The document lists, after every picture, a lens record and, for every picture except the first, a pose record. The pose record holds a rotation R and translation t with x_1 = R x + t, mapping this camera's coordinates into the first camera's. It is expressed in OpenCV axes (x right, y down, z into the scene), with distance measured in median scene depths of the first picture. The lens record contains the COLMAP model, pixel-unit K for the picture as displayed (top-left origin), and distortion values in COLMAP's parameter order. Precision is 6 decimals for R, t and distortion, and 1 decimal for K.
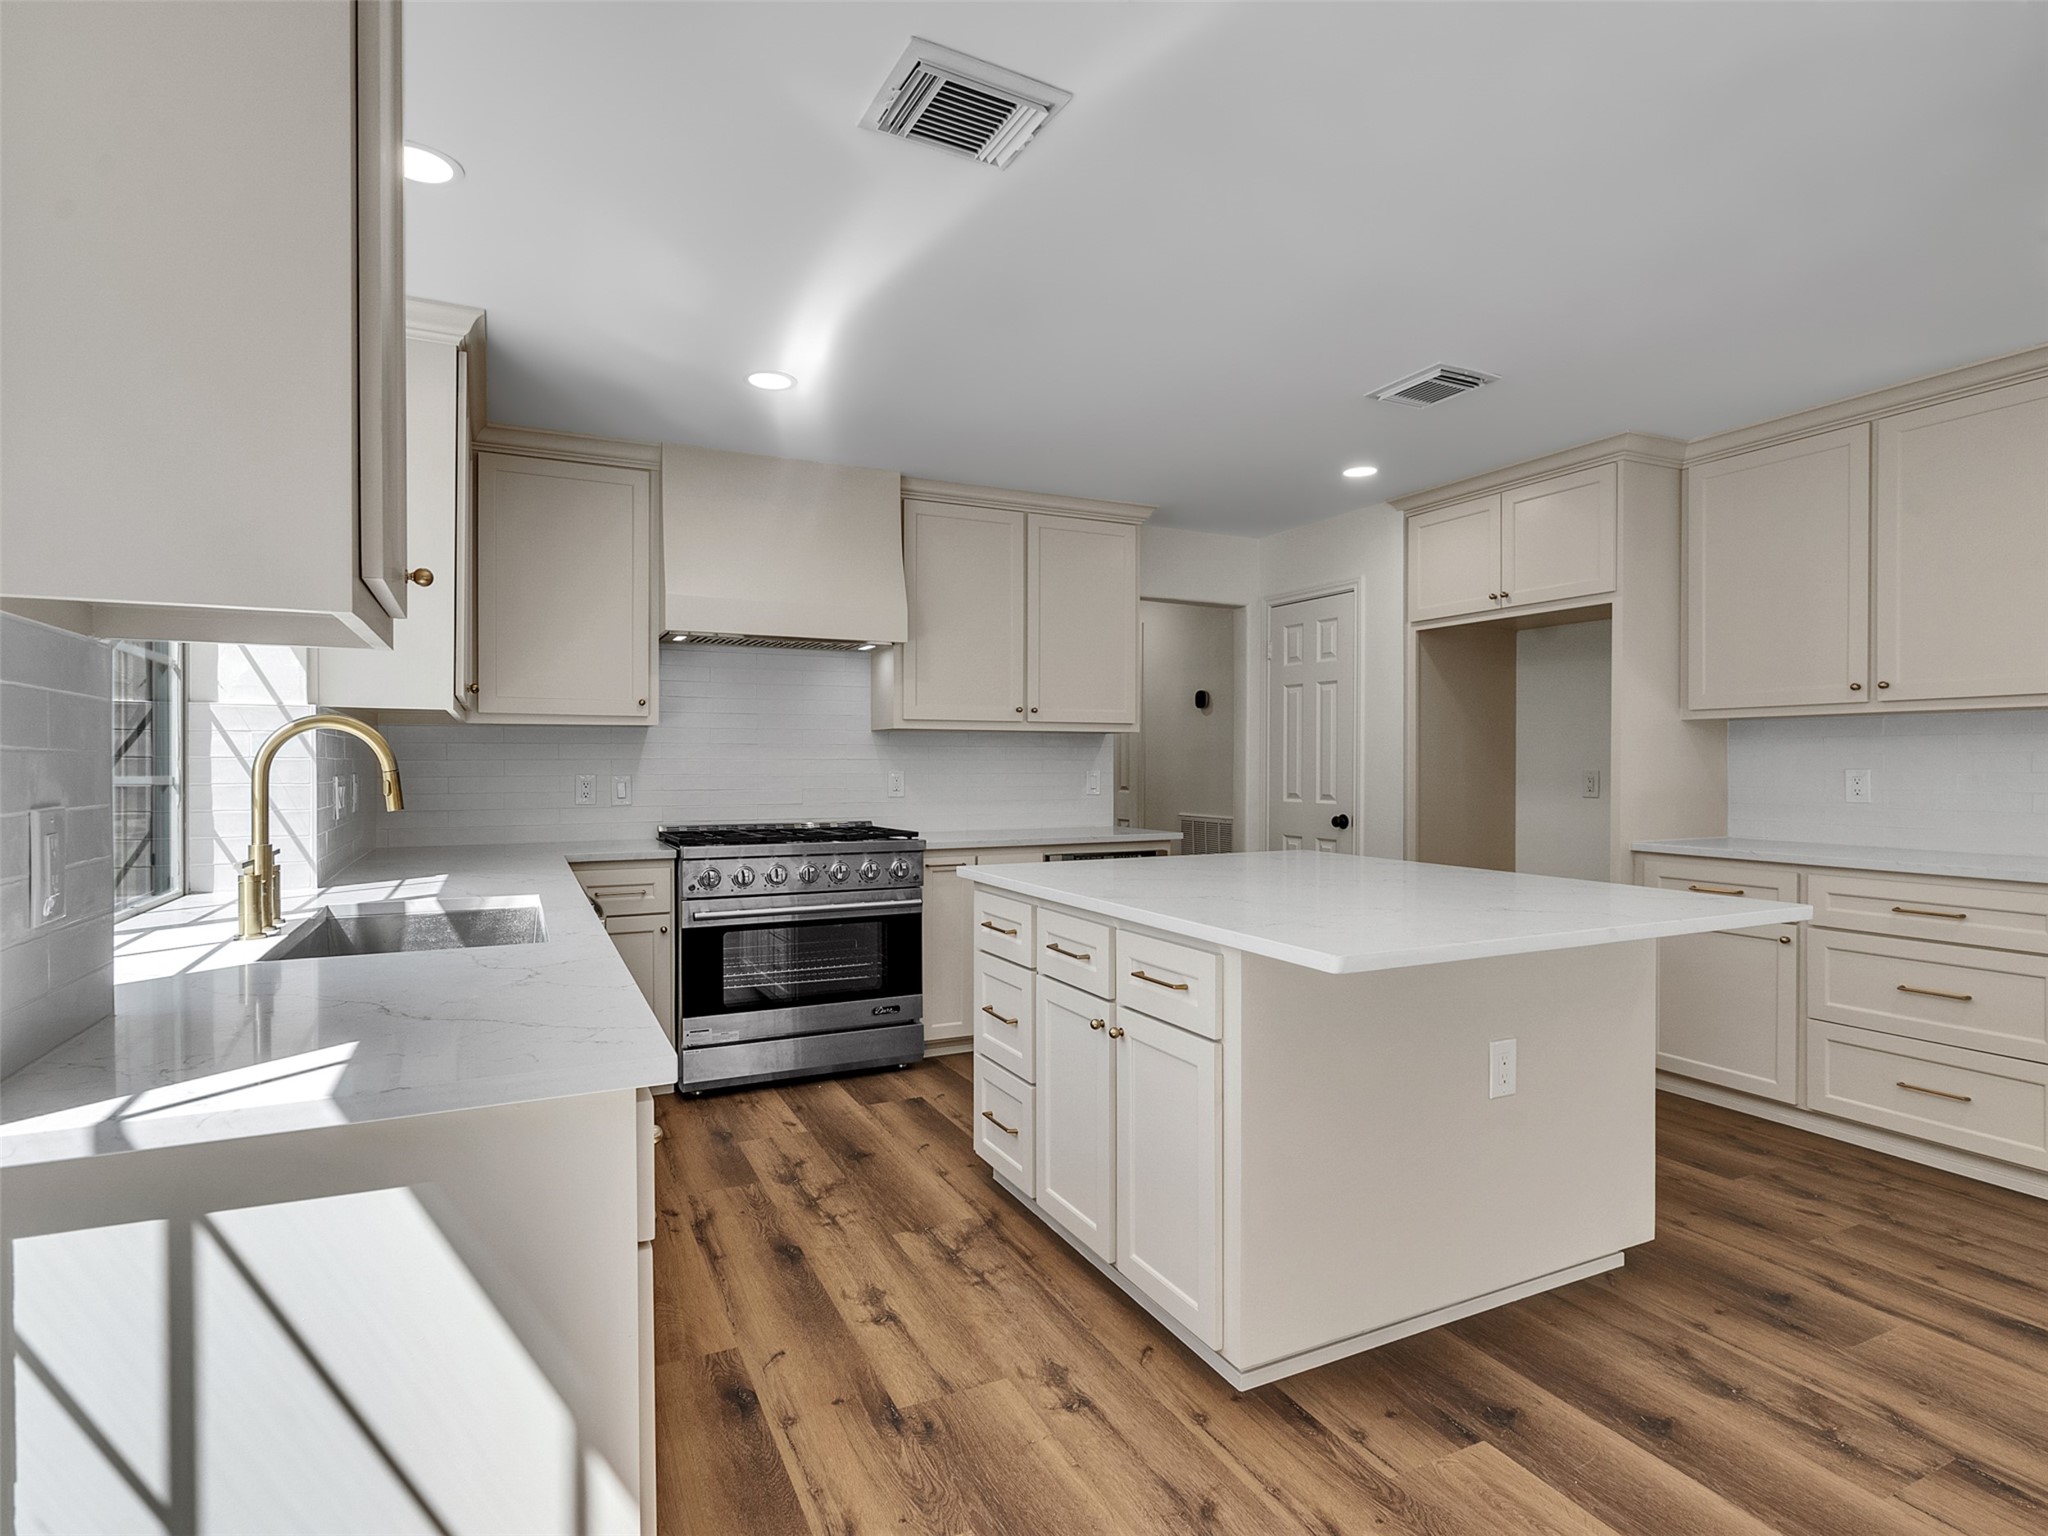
lens RADIAL K [[1043.6, 0, 1010.6], [0, 1043.6, 769.0], [0, 0, 1]] dist [-0.003615, 0.001520]
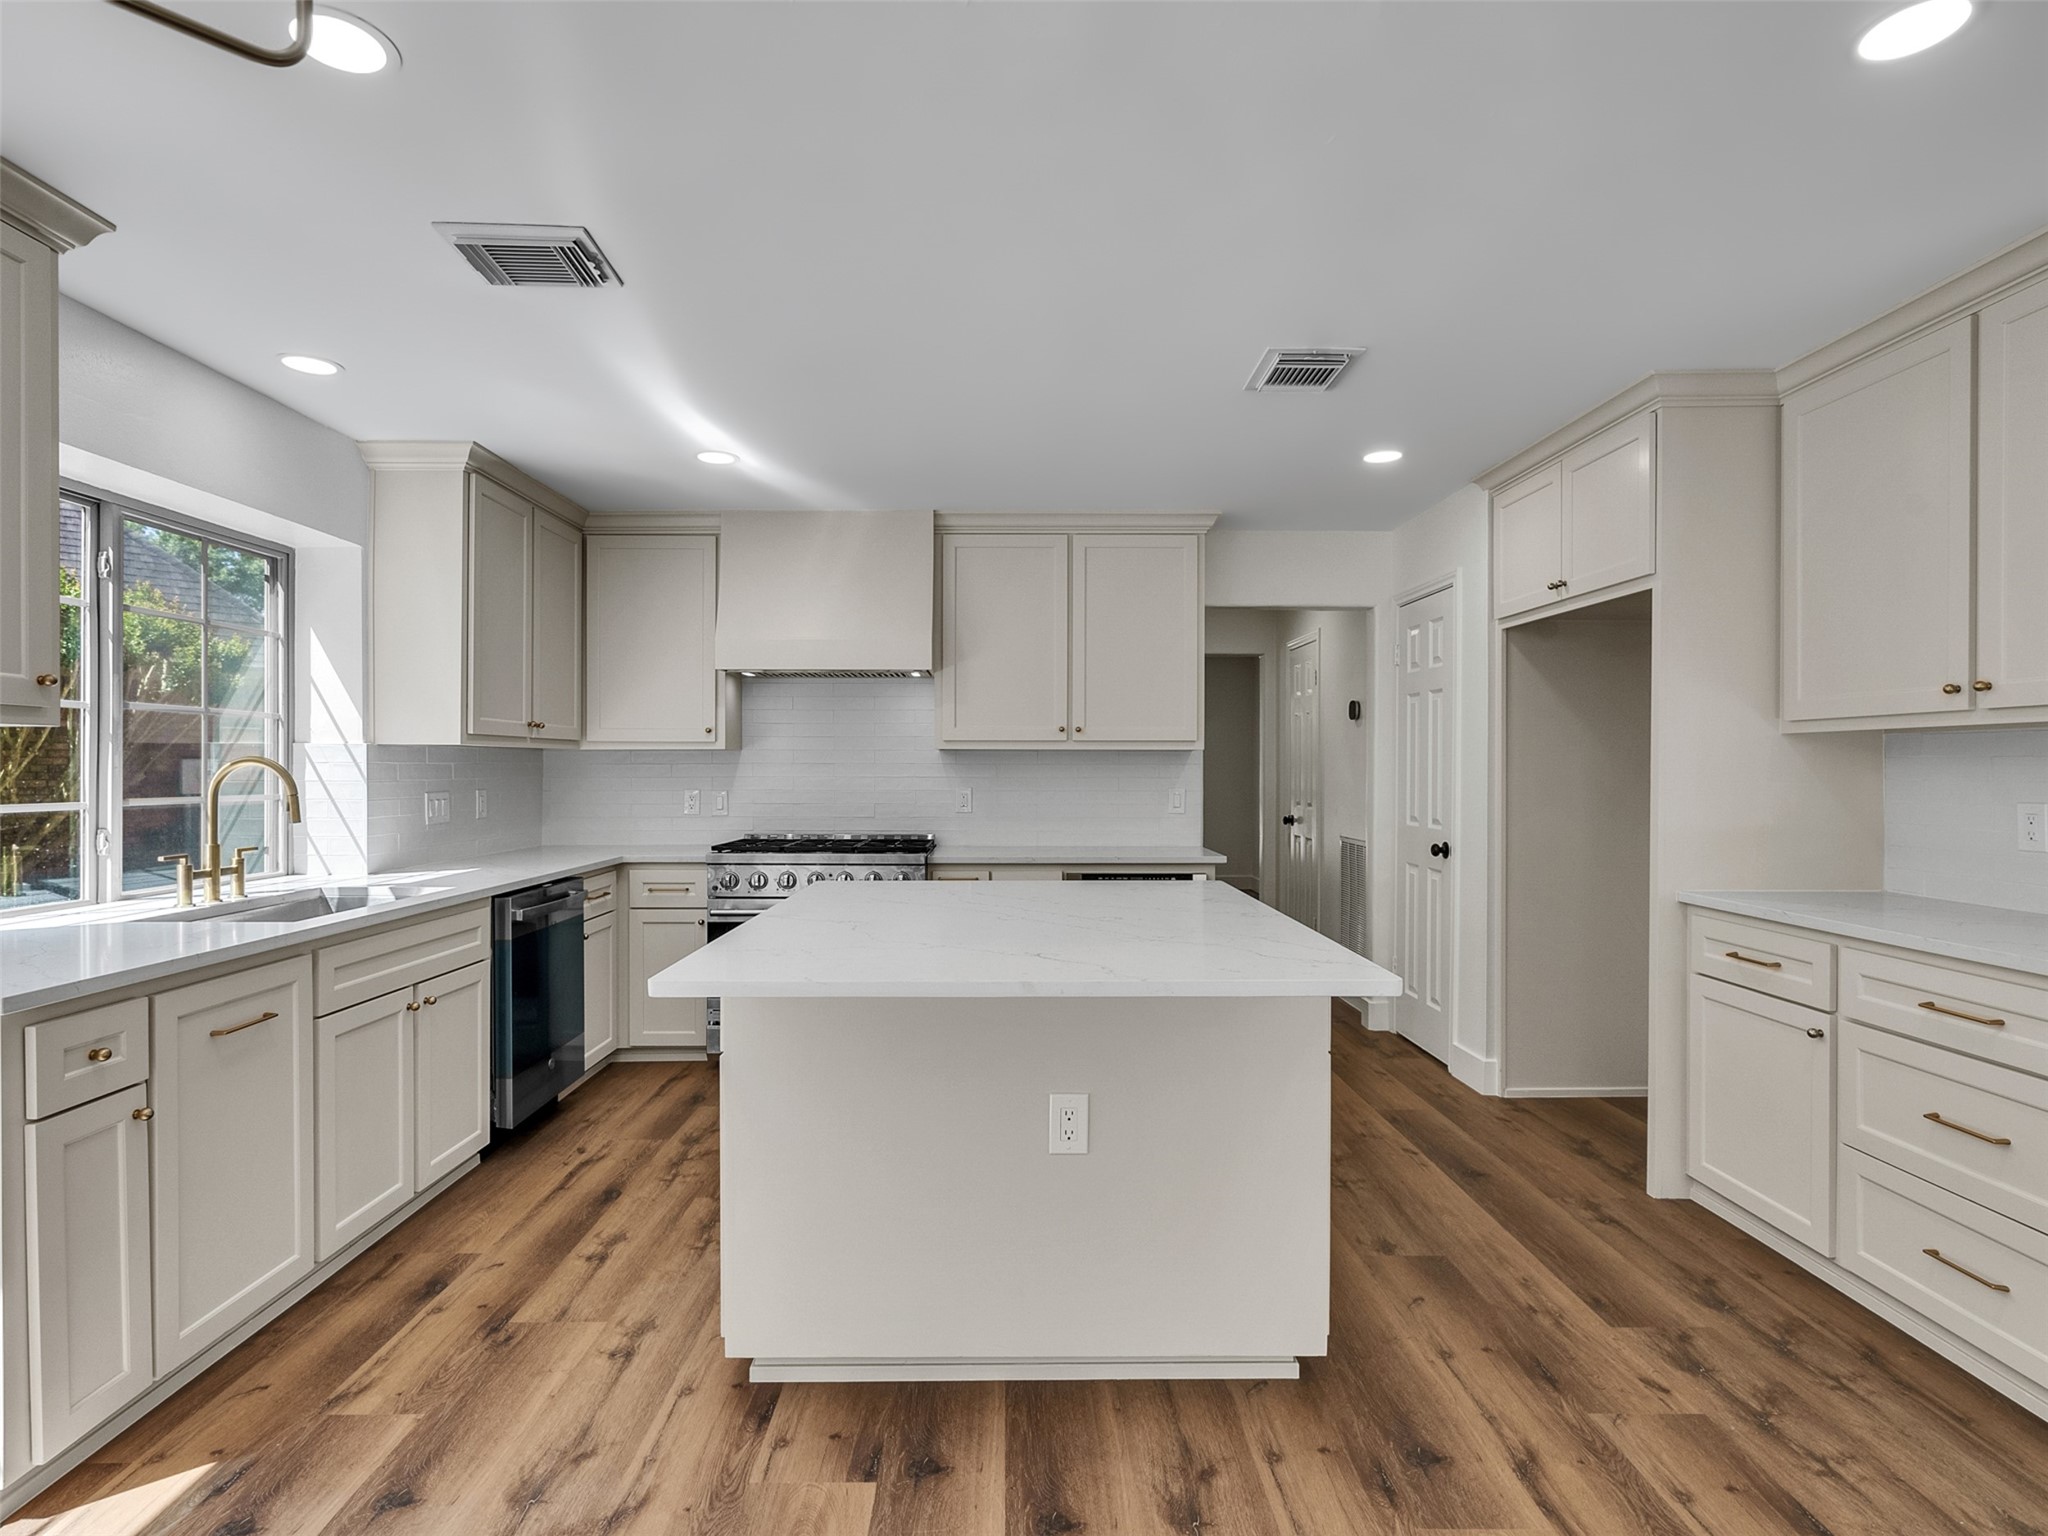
lens RADIAL K [[1043.6, 0, 1006.1], [0, 1043.6, 771.1], [0, 0, 1]] dist [-0.003615, 0.001520]
pose [[0.903377, 0.002494, -0.428840, 0.543006], [-0.003536, 0.999992, -0.001632, -0.019679], [0.428832, 0.002990, 0.903379, 0.081456]]
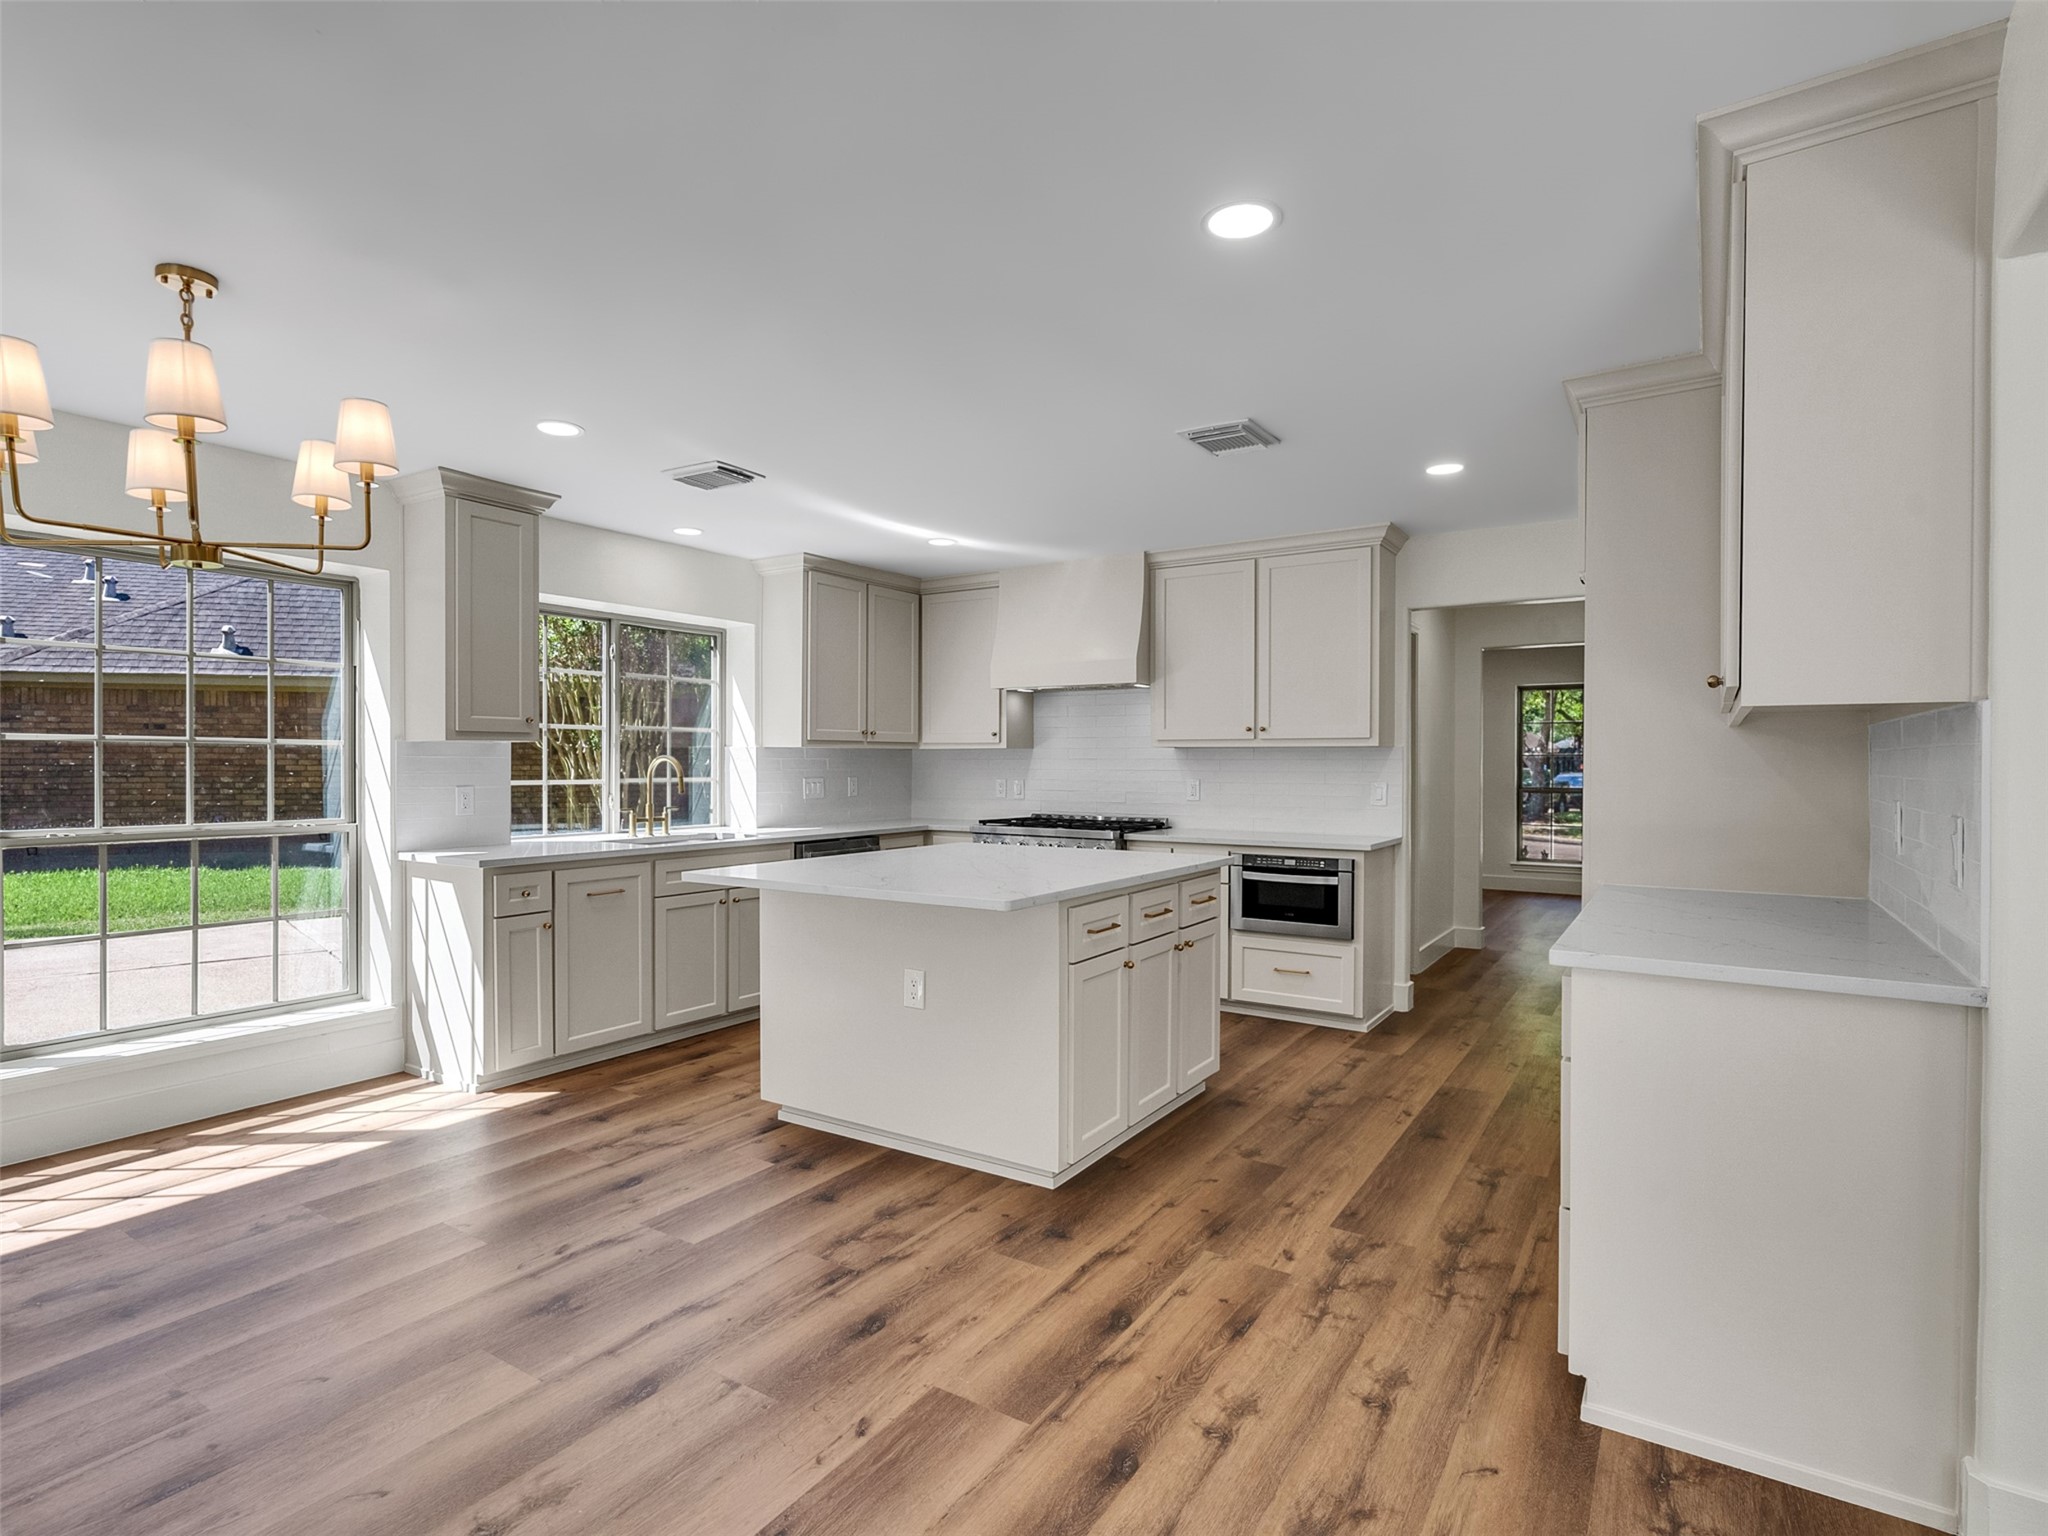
lens RADIAL K [[1043.6, 0, 1010.2], [0, 1043.6, 767.3], [0, 0, 1]] dist [-0.003615, 0.001520]
pose [[0.521830, 0.006477, -0.853025, 1.189034], [-0.007382, 0.999968, 0.003077, -0.021900], [0.853017, 0.004691, 0.521861, 0.224295]]
